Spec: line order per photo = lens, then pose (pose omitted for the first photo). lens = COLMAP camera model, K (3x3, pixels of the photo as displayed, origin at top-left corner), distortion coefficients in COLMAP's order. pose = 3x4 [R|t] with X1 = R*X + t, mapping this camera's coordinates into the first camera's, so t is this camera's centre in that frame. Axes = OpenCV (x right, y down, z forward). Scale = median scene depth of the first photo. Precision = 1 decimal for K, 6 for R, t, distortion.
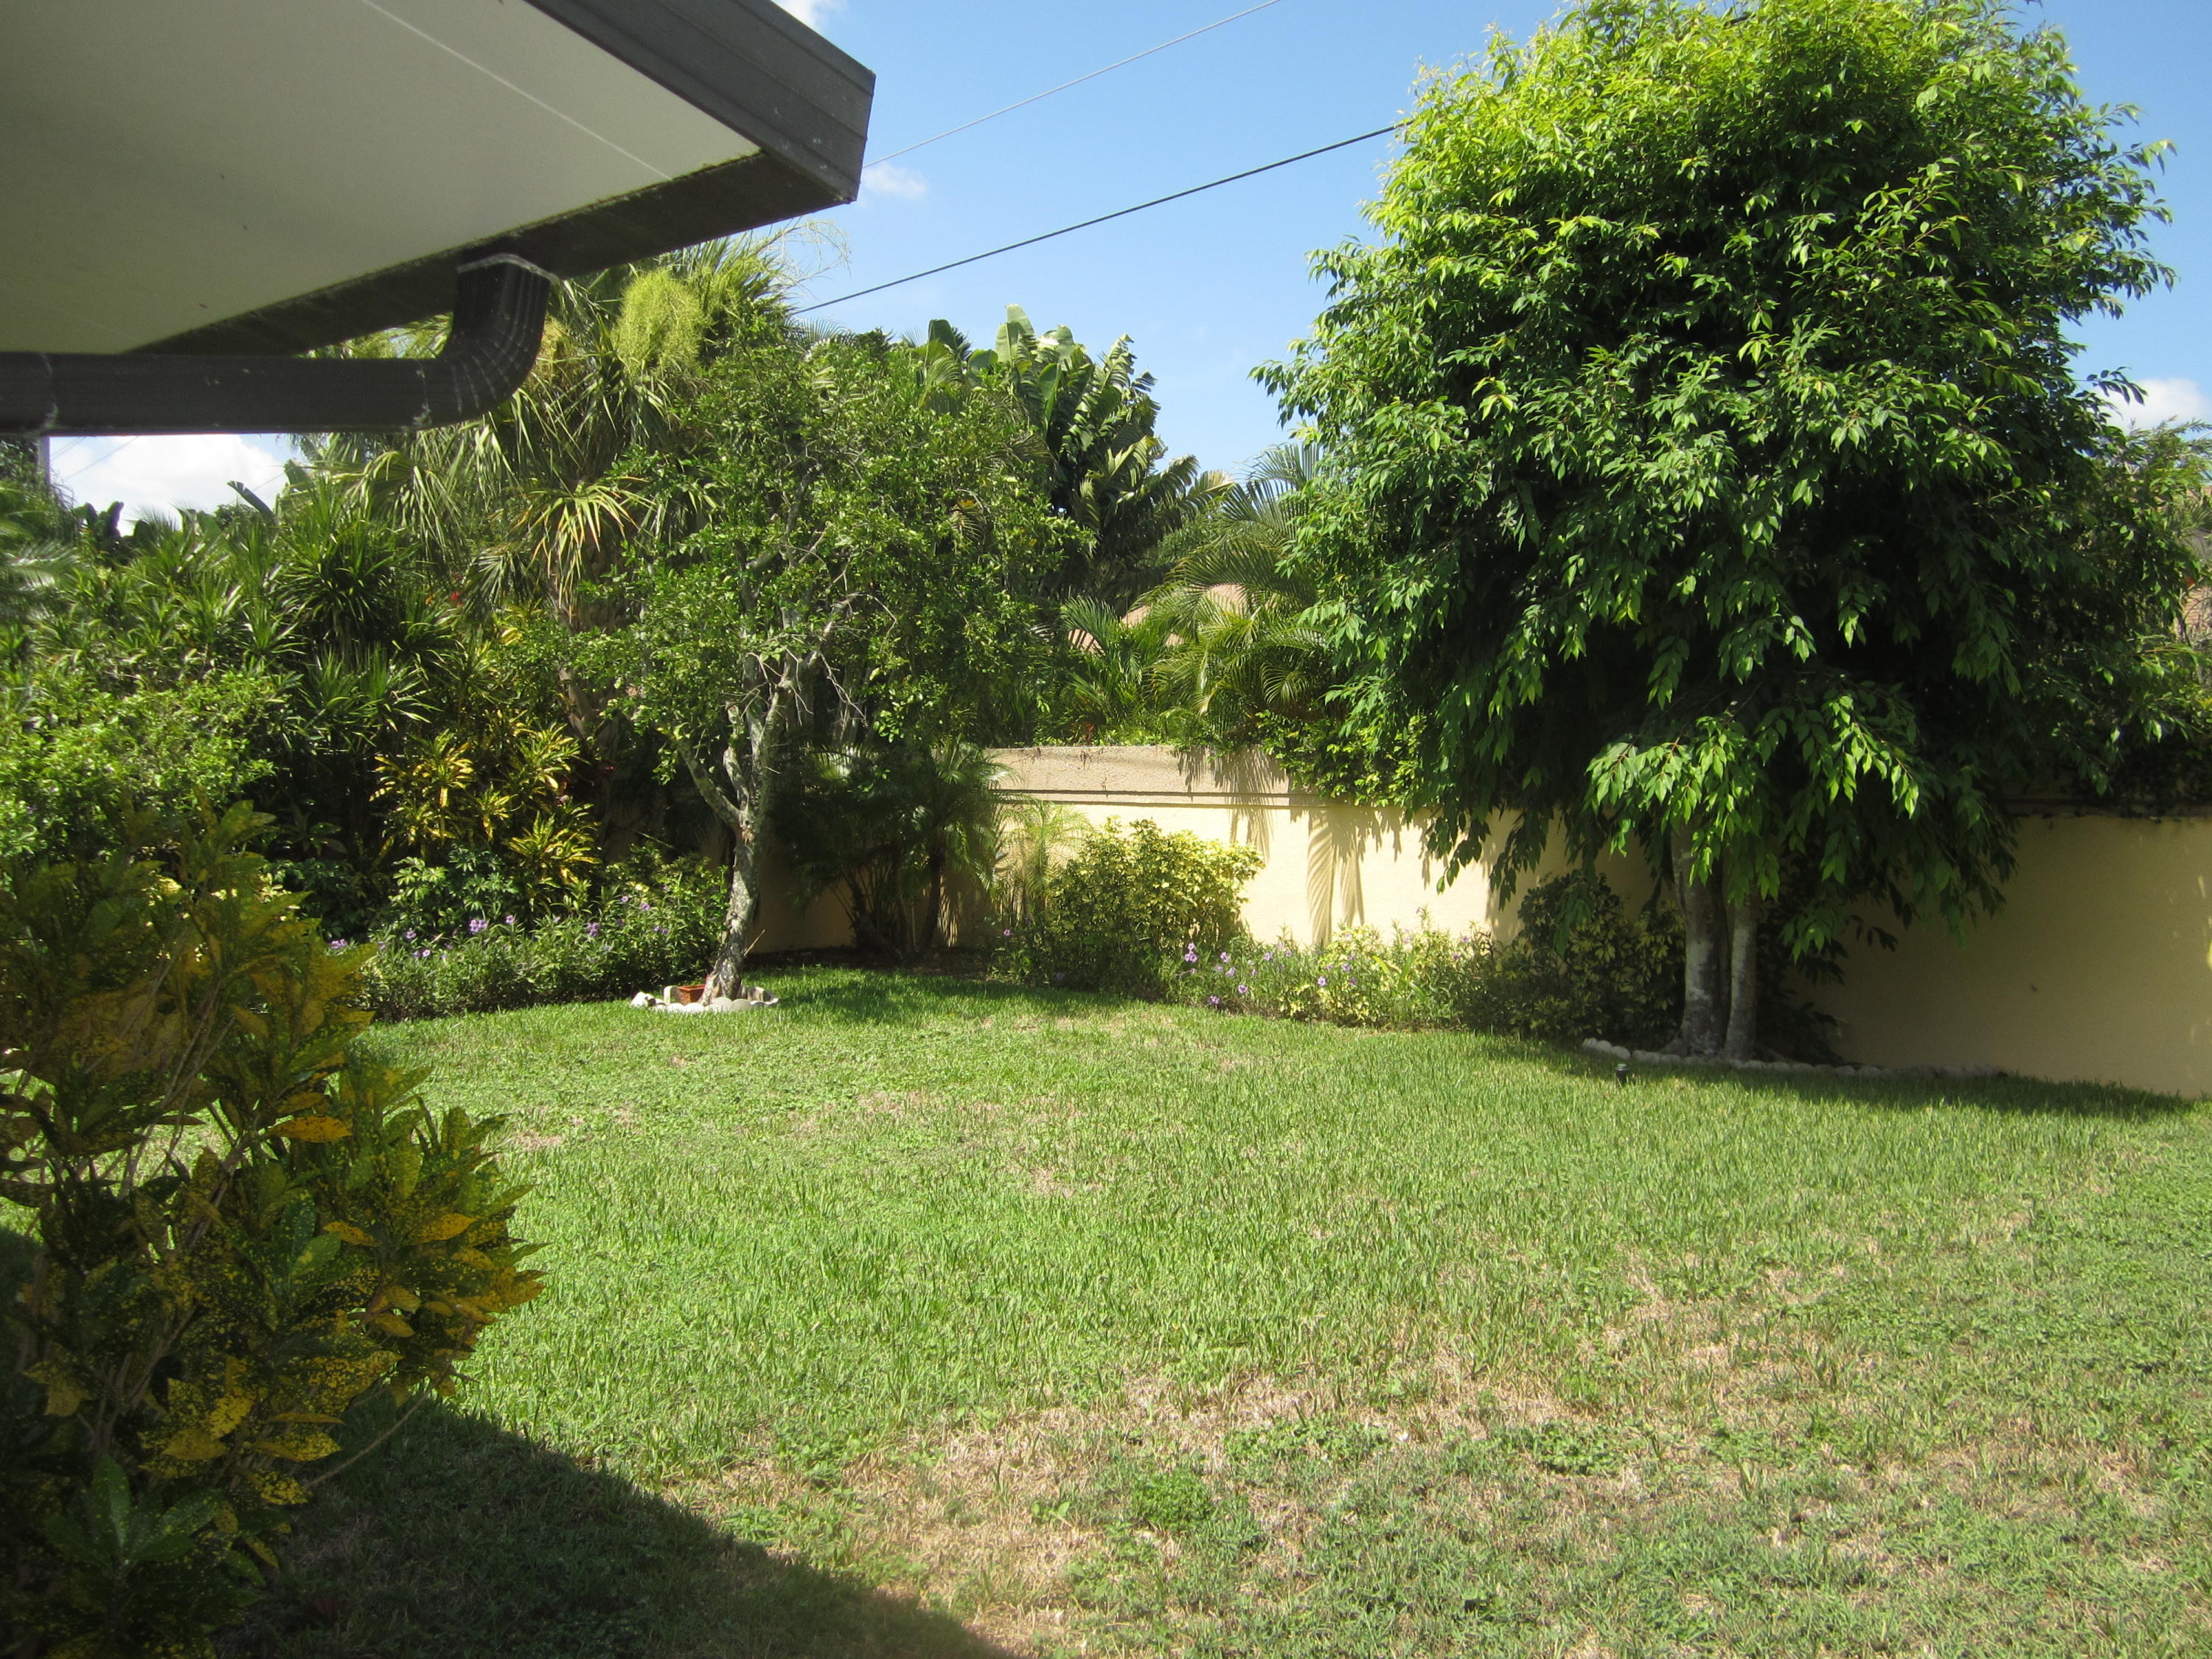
lens RADIAL K [[1836.2, 0, 1109.9], [0, 1836.2, 833.4], [0, 0, 1]] dist [-0.045590, 0.002969]
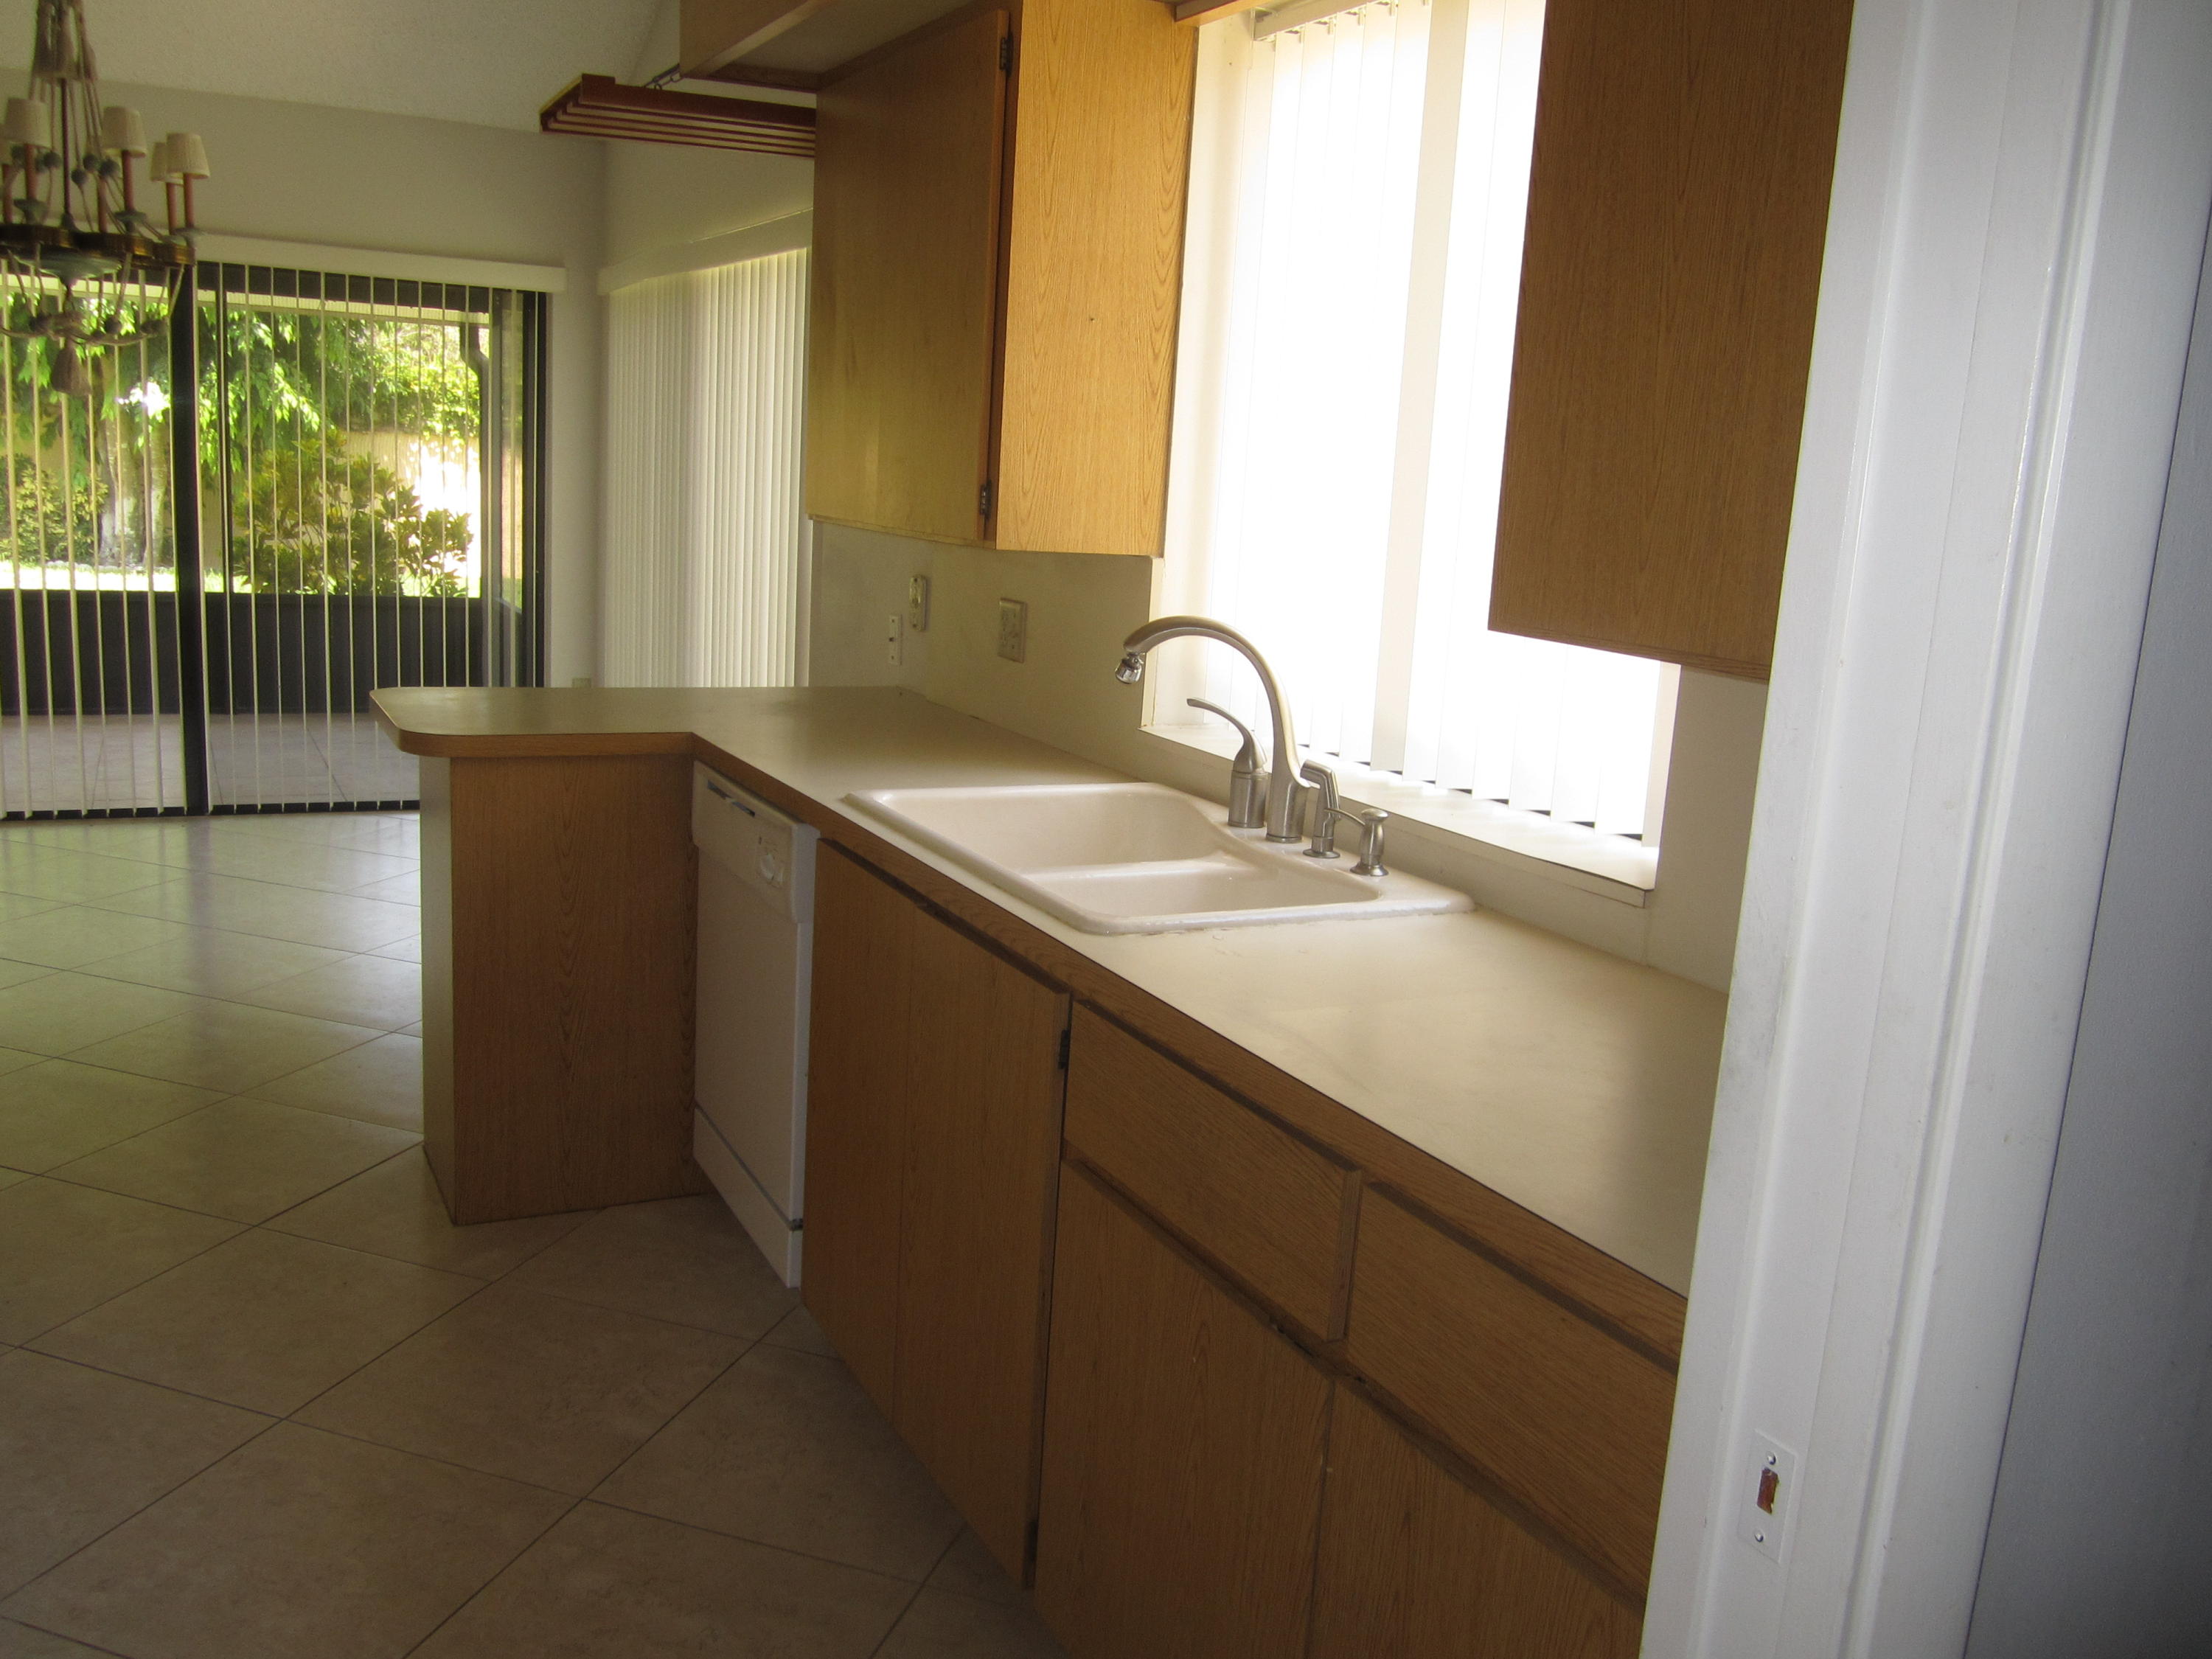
lens RADIAL K [[1836.2, 0, 1104.8], [0, 1836.2, 828.6], [0, 0, 1]] dist [-0.045590, 0.002969]
pose [[0.421827, -0.158979, 0.892630, -1.040655], [-0.038400, 0.980492, 0.192773, 0.001523], [-0.905863, -0.115594, 0.407493, -0.652229]]
